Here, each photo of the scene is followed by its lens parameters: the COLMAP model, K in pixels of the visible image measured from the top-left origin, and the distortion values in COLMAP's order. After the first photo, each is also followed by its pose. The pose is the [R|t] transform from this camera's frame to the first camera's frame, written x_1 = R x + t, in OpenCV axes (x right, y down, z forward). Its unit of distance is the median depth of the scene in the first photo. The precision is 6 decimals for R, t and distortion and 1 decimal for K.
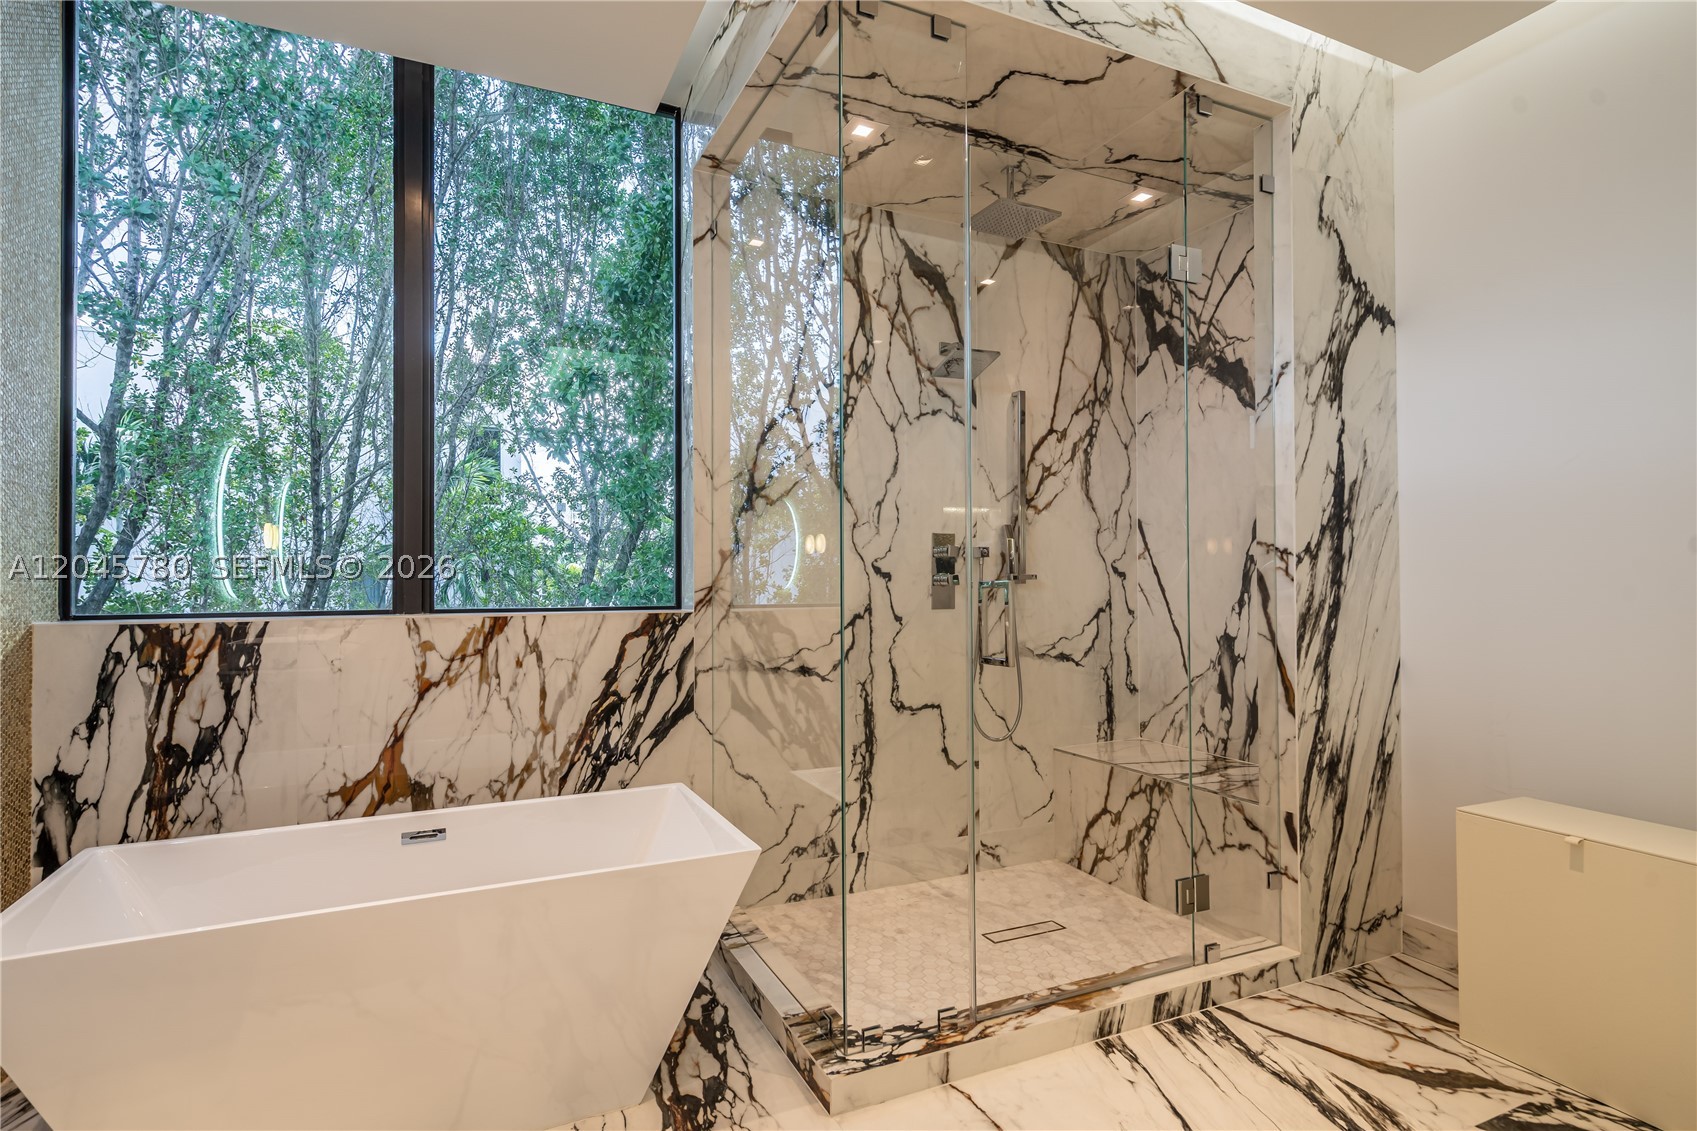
lens RADIAL K [[872.0, 0, 841.4], [0, 872.0, 571.1], [0, 0, 1]] dist [0.002091, -0.000557]
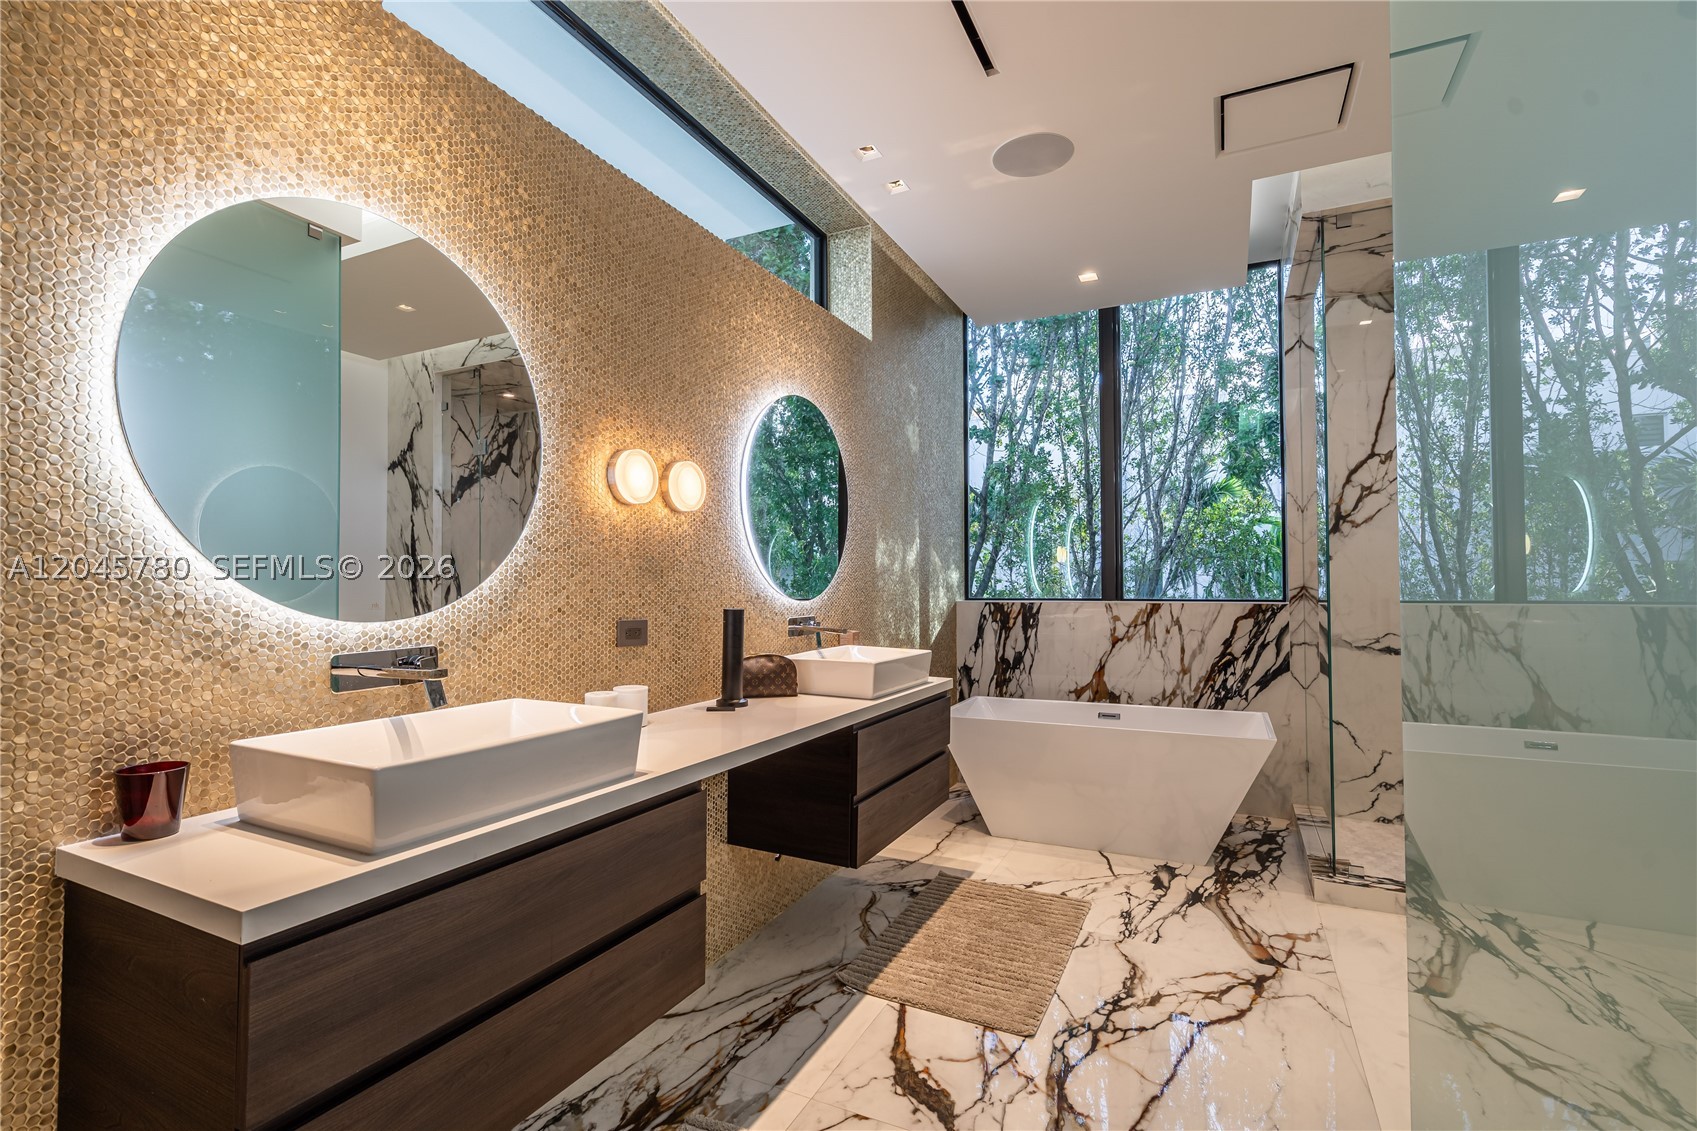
lens RADIAL K [[781.8, 0, 848.5], [0, 781.8, 565.5], [0, 0, 1]] dist [0.001847, 0.000483]
pose [[0.640403, -0.016516, -0.767861, 0.405465], [0.010177, 0.999863, -0.013019, -0.009038], [0.767971, 0.000523, 0.640484, -0.458137]]
